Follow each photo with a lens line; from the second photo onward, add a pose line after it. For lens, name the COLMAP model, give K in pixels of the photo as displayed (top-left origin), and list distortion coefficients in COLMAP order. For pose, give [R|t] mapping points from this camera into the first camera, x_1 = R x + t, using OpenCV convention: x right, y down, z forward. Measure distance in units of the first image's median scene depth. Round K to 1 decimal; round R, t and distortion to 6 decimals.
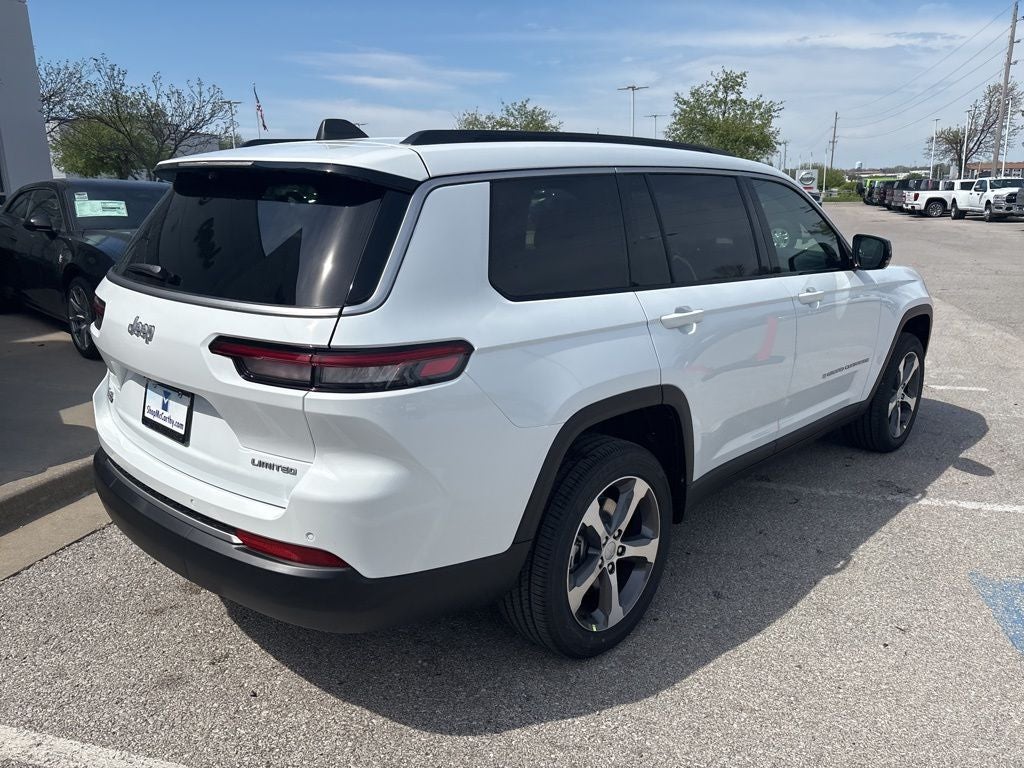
lens RADIAL K [[777.4, 0, 507.7], [0, 777.4, 373.8], [0, 0, 1]] dist [0.044984, -0.053208]
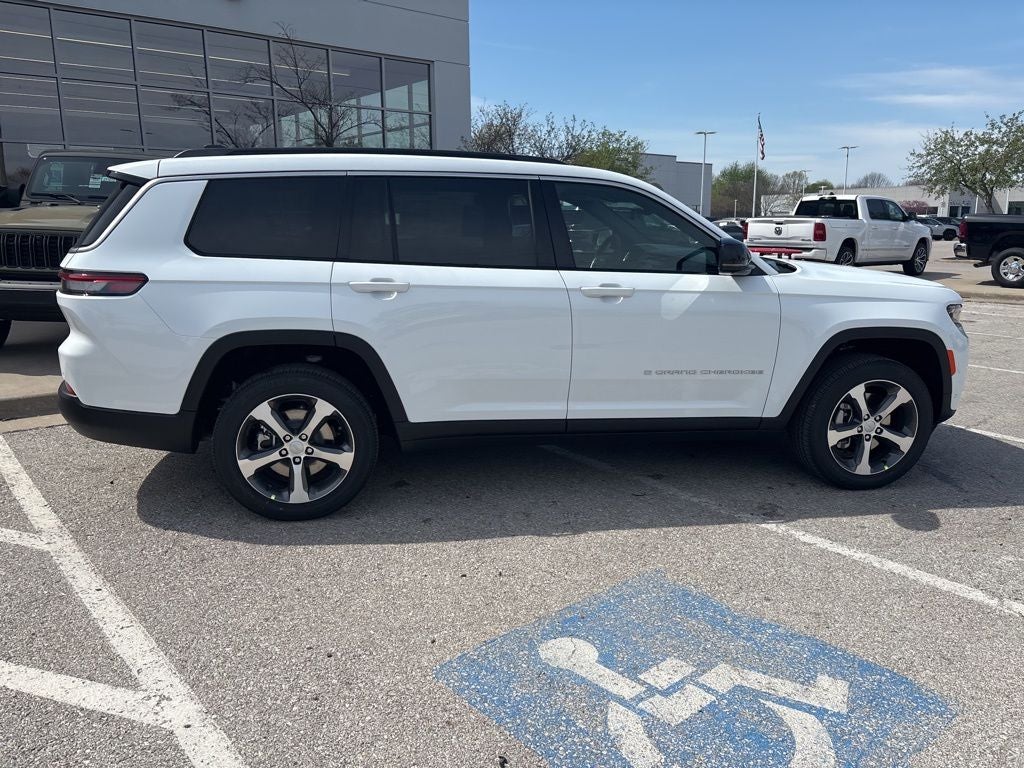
lens RADIAL K [[777.4, 0, 510.2], [0, 777.4, 379.8], [0, 0, 1]] dist [0.044984, -0.053208]
pose [[0.808992, 0.128909, -0.573511, 1.207380], [-0.144133, 0.989375, 0.019070, 0.027132], [0.569876, 0.067235, 0.818976, 0.076426]]
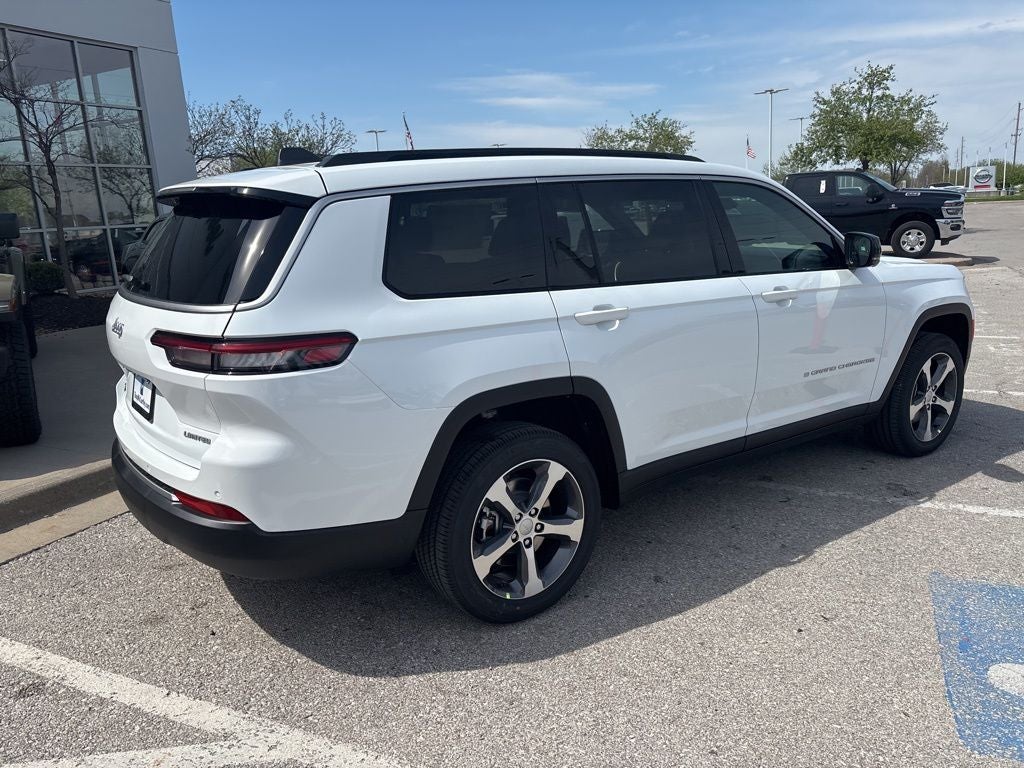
lens RADIAL K [[777.4, 0, 508.2], [0, 777.4, 385.6], [0, 0, 1]] dist [0.044984, -0.053208]
pose [[0.982224, 0.002039, -0.187702, 0.309939], [-0.002971, 0.999985, -0.004688, 0.032889], [0.187690, 0.005162, 0.982215, -0.080049]]
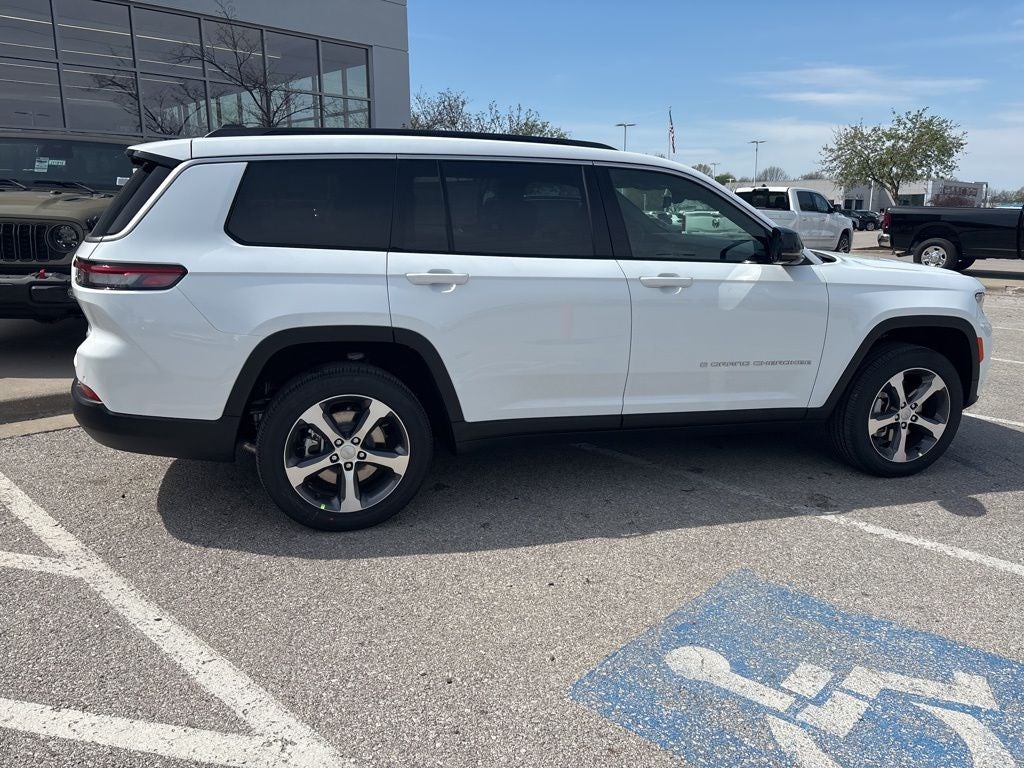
lens RADIAL K [[777.4, 0, 509.5], [0, 777.4, 373.8], [0, 0, 1]] dist [0.044984, -0.053208]
pose [[0.868392, 0.116412, -0.482020, 0.957847], [-0.127982, 0.991736, 0.008945, 0.053373], [0.479078, 0.053922, 0.876114, 0.000506]]
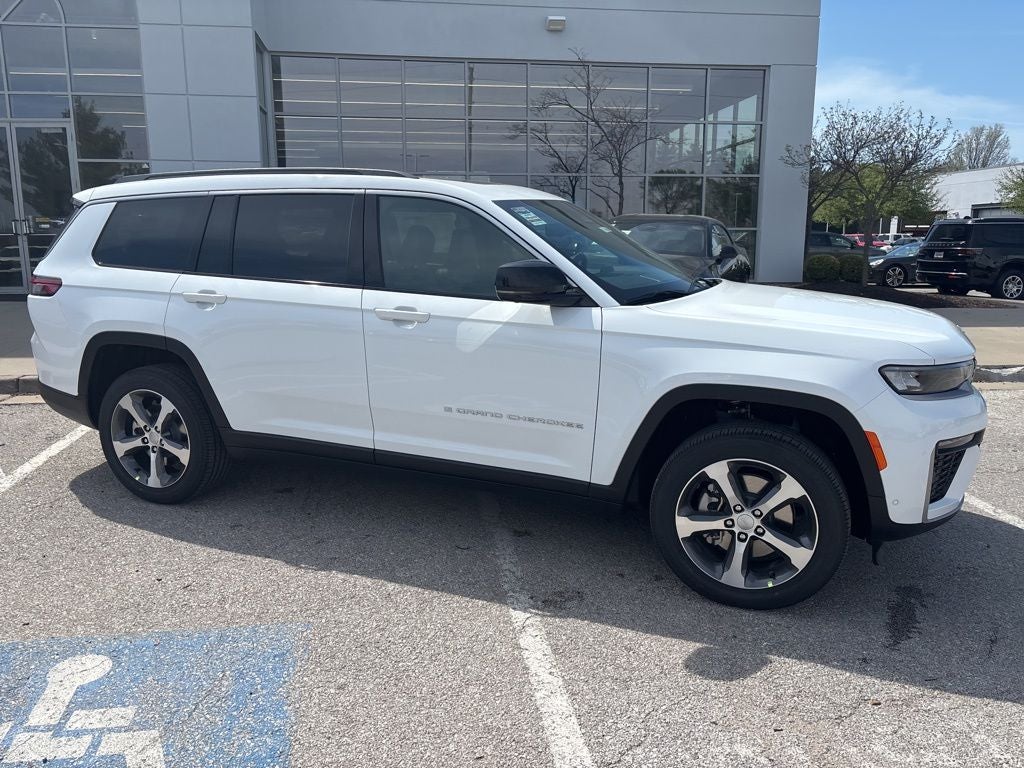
lens RADIAL K [[777.4, 0, 509.1], [0, 777.4, 387.7], [0, 0, 1]] dist [0.044984, -0.053208]
pose [[0.368482, 0.187518, -0.910526, 1.778005], [-0.220156, 0.969185, 0.110503, -0.195596], [0.903190, 0.159739, 0.398410, 0.996887]]
